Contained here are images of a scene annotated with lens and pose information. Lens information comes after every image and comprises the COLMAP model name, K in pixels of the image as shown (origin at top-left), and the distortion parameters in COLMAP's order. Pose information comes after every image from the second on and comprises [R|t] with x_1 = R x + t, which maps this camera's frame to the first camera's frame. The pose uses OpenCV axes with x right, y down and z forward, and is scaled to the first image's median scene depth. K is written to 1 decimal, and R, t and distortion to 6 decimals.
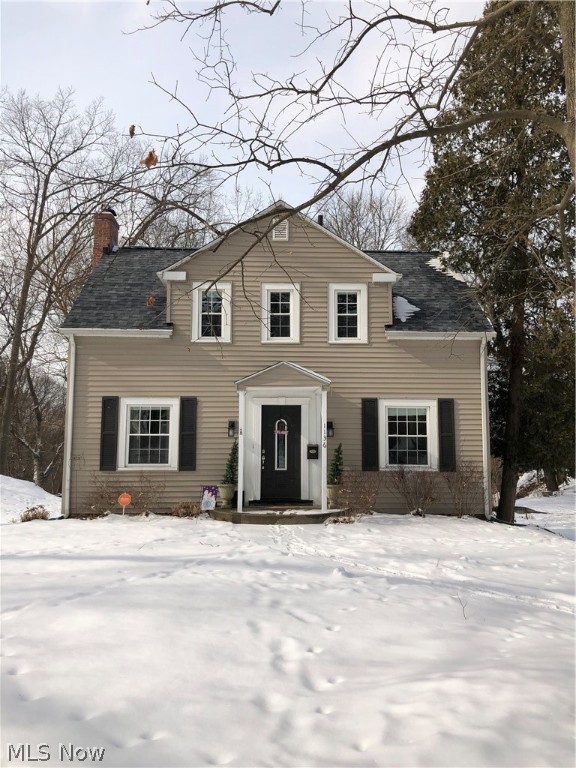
lens RADIAL K [[622.0, 0, 288.0], [0, 622.0, 384.0], [0, 0, 1]] dist [-0.003575, 0.001827]
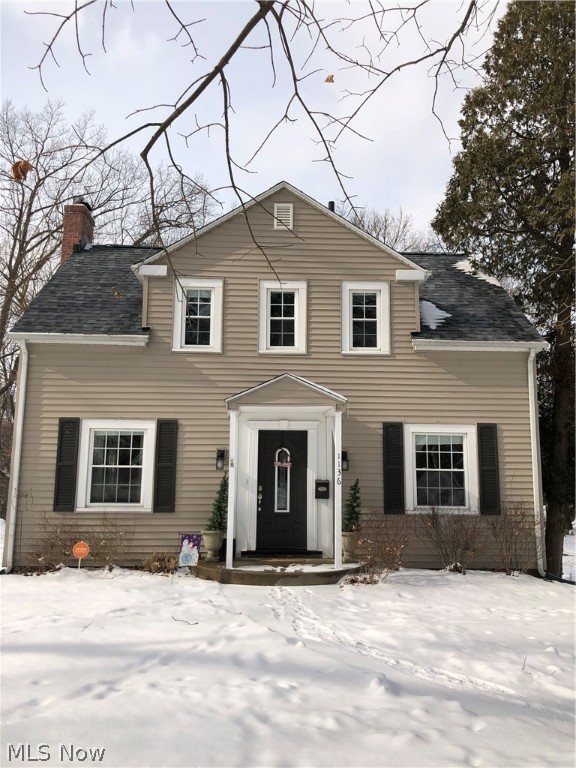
lens RADIAL K [[622.0, 0, 288.0], [0, 622.0, 384.0], [0, 0, 1]] dist [-0.003575, 0.001827]
pose [[0.999949, 0.007186, 0.007048, -0.010368], [-0.006814, 0.998657, -0.051356, 0.015463], [-0.007407, 0.051305, 0.998656, 0.194603]]
